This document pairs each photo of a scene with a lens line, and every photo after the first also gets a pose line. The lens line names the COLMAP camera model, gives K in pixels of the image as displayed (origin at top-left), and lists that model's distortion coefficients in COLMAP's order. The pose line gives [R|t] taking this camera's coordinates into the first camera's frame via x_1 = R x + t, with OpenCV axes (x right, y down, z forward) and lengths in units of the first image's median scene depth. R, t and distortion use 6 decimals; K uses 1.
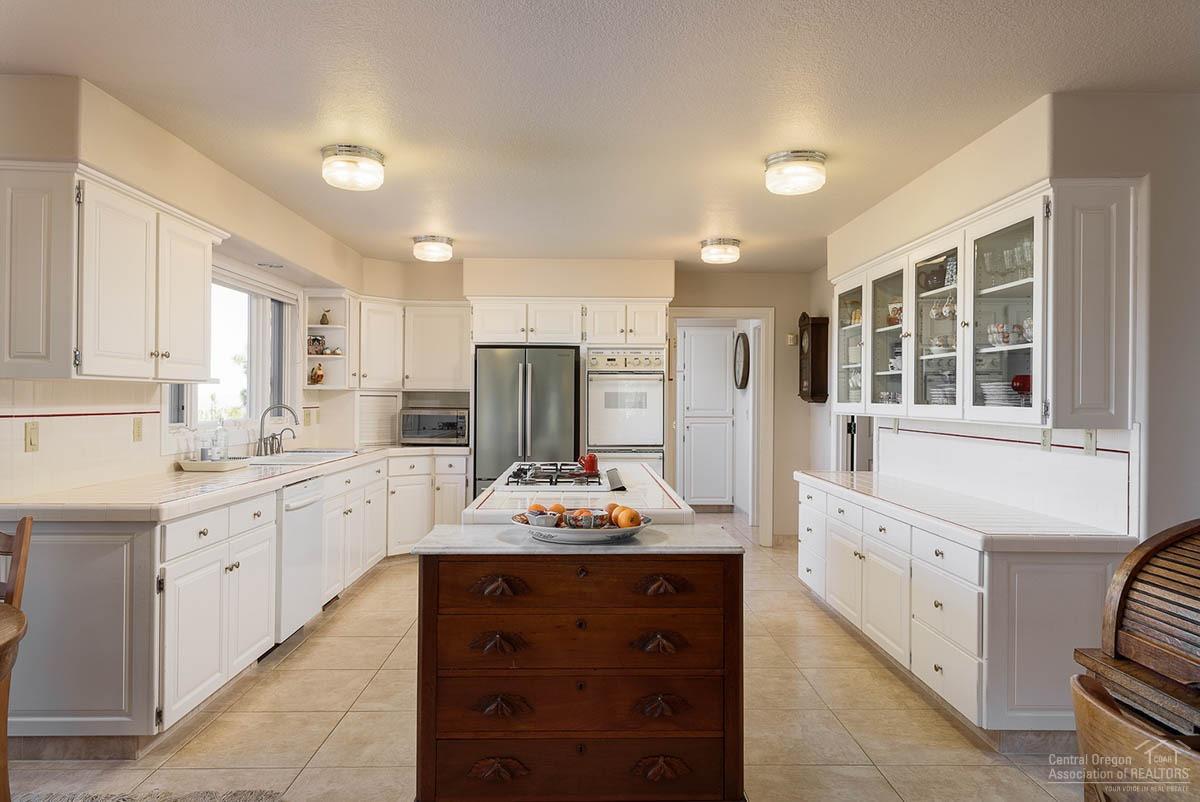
lens RADIAL K [[769.6, 0, 596.0], [0, 769.6, 399.9], [0, 0, 1]] dist [0.021613, -0.005462]
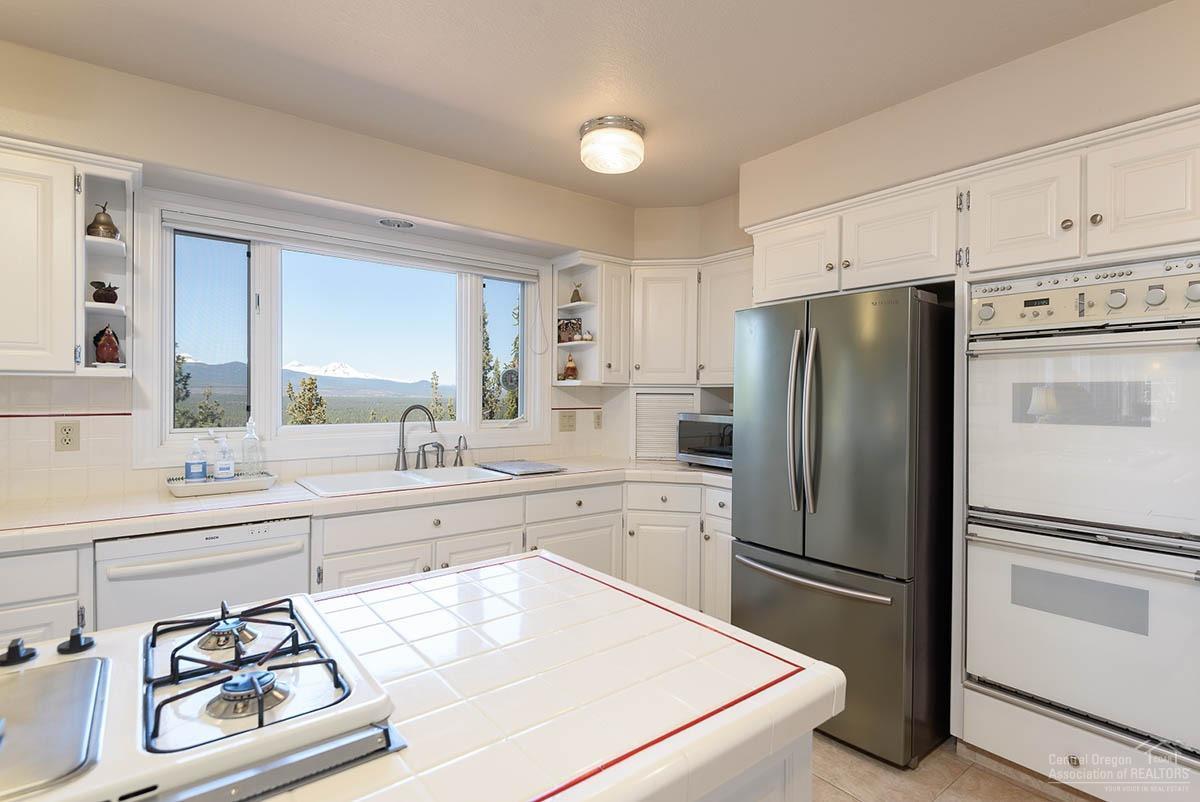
lens RADIAL K [[572.5, 0, 600.9], [0, 572.5, 398.5], [0, 0, 1]] dist [-0.004525, -0.002076]
pose [[0.601315, 0.003818, -0.799003, 0.122169], [-0.004544, 0.999989, 0.001359, -0.001304], [0.798999, 0.002813, 0.601326, 0.640196]]
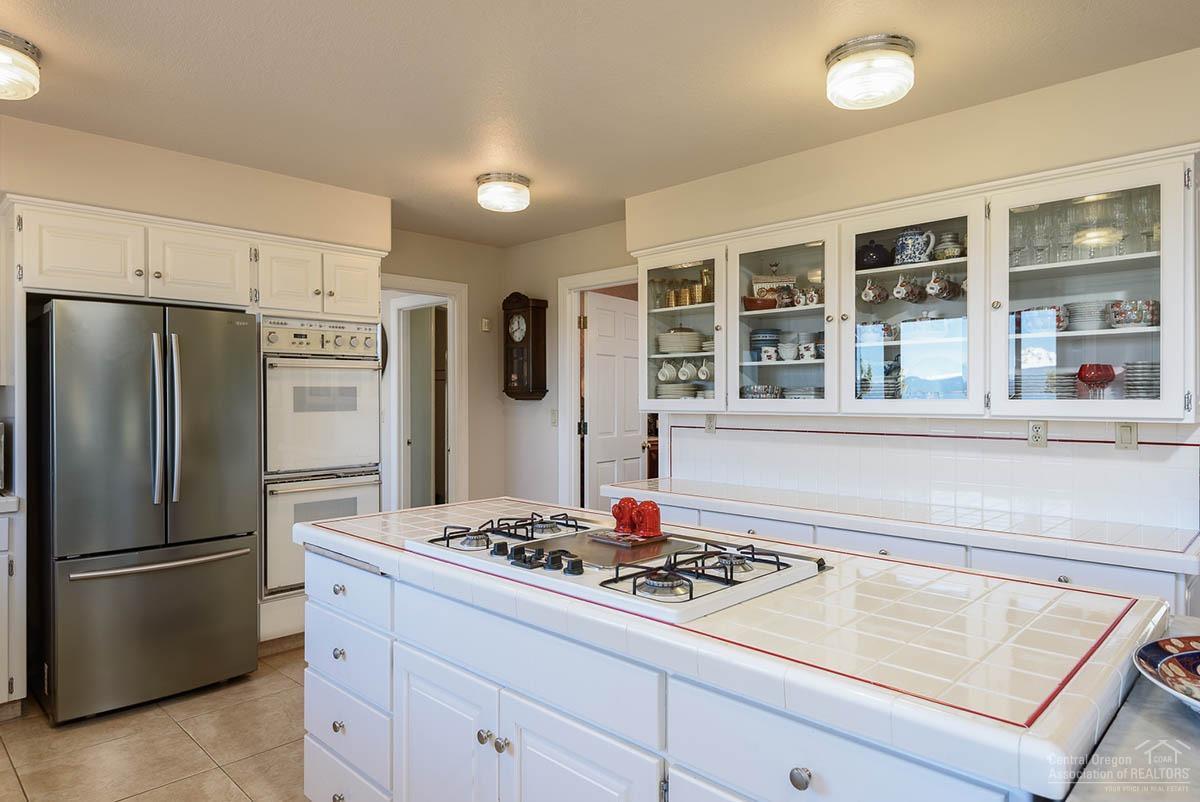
lens RADIAL K [[712.4, 0, 602.3], [0, 712.4, 404.5], [0, 0, 1]] dist [0.000029, -0.000949]
pose [[0.712806, -0.015850, 0.701182, -0.217064], [0.009289, 0.999870, 0.013159, -0.000770], [-0.701299, -0.002866, 0.712861, 0.404376]]
